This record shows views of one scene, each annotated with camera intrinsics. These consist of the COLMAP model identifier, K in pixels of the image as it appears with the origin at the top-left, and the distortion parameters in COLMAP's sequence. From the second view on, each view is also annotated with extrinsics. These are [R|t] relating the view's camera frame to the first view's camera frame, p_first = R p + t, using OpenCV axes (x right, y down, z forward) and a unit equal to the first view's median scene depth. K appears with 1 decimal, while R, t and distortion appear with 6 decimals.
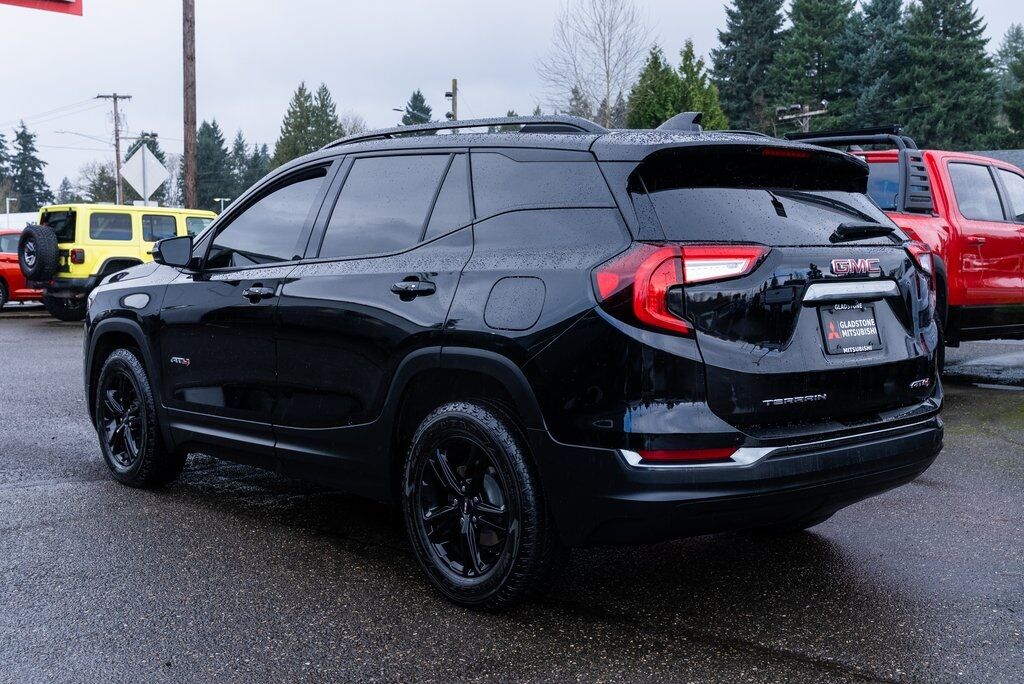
lens RADIAL K [[1222.8, 0, 511.0], [0, 1222.8, 343.8], [0, 0, 1]] dist [0.011475, 0.000000]
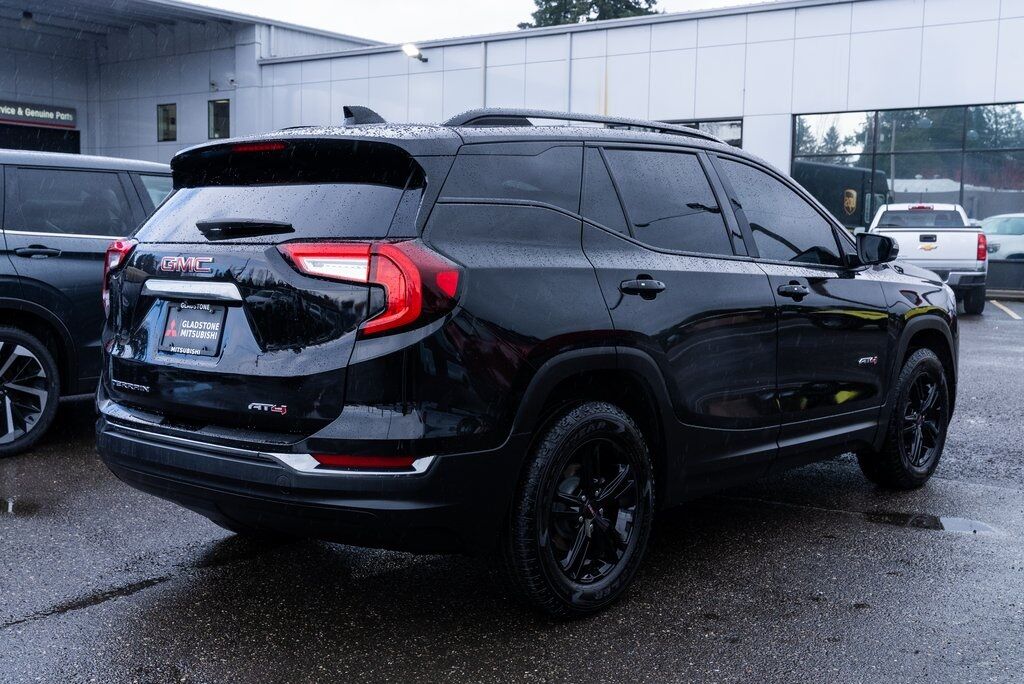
lens RADIAL K [[1195.5, 0, 510.9], [0, 1195.5, 349.3], [0, 0, 1]] dist [0.028949, 0.000000]
pose [[0.136272, 0.094256, -0.986177, 1.224110], [-0.087610, 0.992710, 0.082774, -0.095262], [0.986790, 0.075120, 0.143536, 1.100005]]
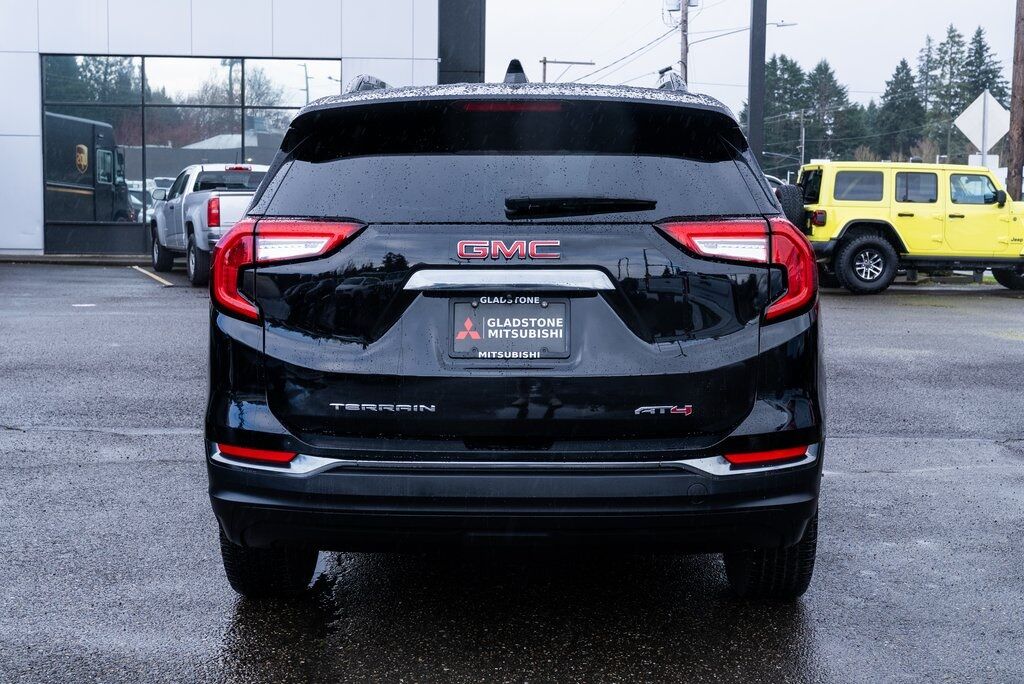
lens RADIAL K [[1349.6, 0, 510.5], [0, 1349.6, 332.5], [0, 0, 1]] dist [0.077136, 0.000000]
pose [[0.727587, 0.068056, -0.682632, 0.861996], [-0.058027, 0.997606, 0.037609, -0.042051], [0.683557, 0.012247, 0.729794, 0.361908]]
